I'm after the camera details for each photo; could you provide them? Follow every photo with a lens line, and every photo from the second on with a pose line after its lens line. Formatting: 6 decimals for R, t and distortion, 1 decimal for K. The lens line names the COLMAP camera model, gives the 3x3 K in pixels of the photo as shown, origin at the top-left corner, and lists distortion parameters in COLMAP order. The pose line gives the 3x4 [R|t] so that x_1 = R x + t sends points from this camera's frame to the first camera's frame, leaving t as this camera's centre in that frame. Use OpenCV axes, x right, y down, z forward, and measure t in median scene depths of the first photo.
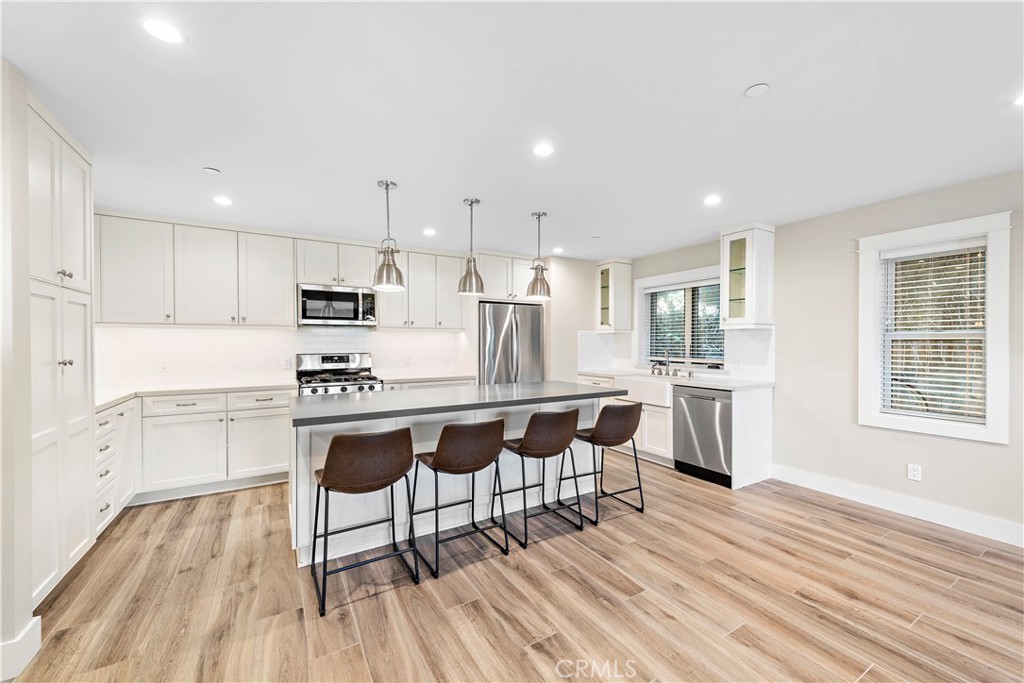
lens RADIAL K [[407.7, 0, 512.0], [0, 407.7, 341.5], [0, 0, 1]] dist [0.005112, -0.000387]
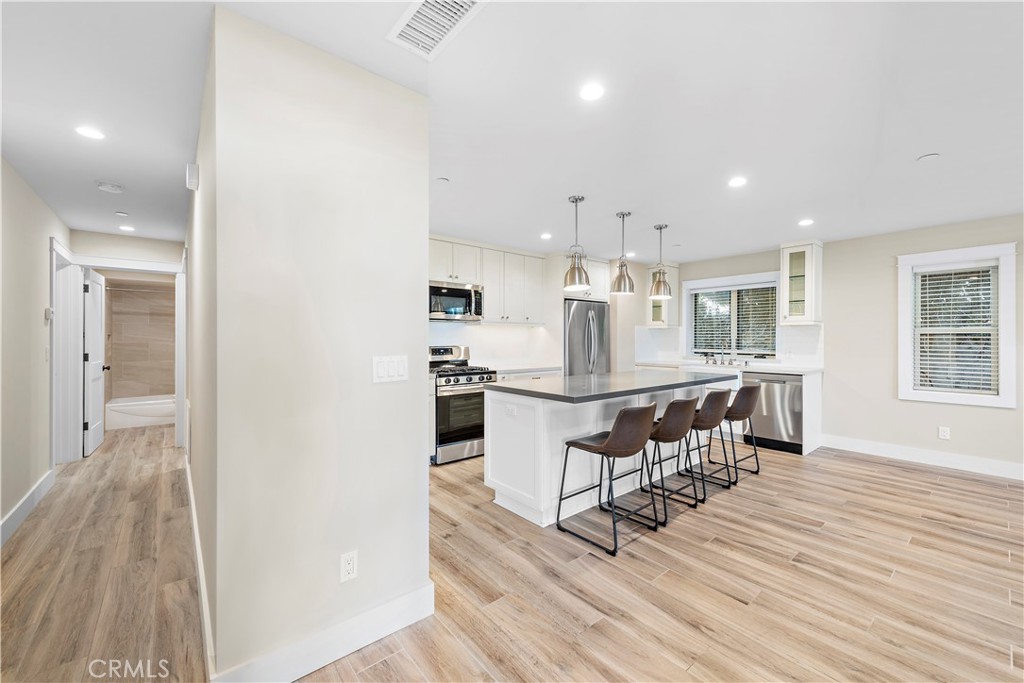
lens RADIAL K [[409.3, 0, 510.3], [0, 409.3, 334.8], [0, 0, 1]] dist [0.000952, -0.000441]
pose [[0.989046, 0.002180, 0.147592, -0.610435], [-0.001217, 0.999977, -0.006612, 0.009598], [-0.147603, 0.006360, 0.989026, -0.110070]]
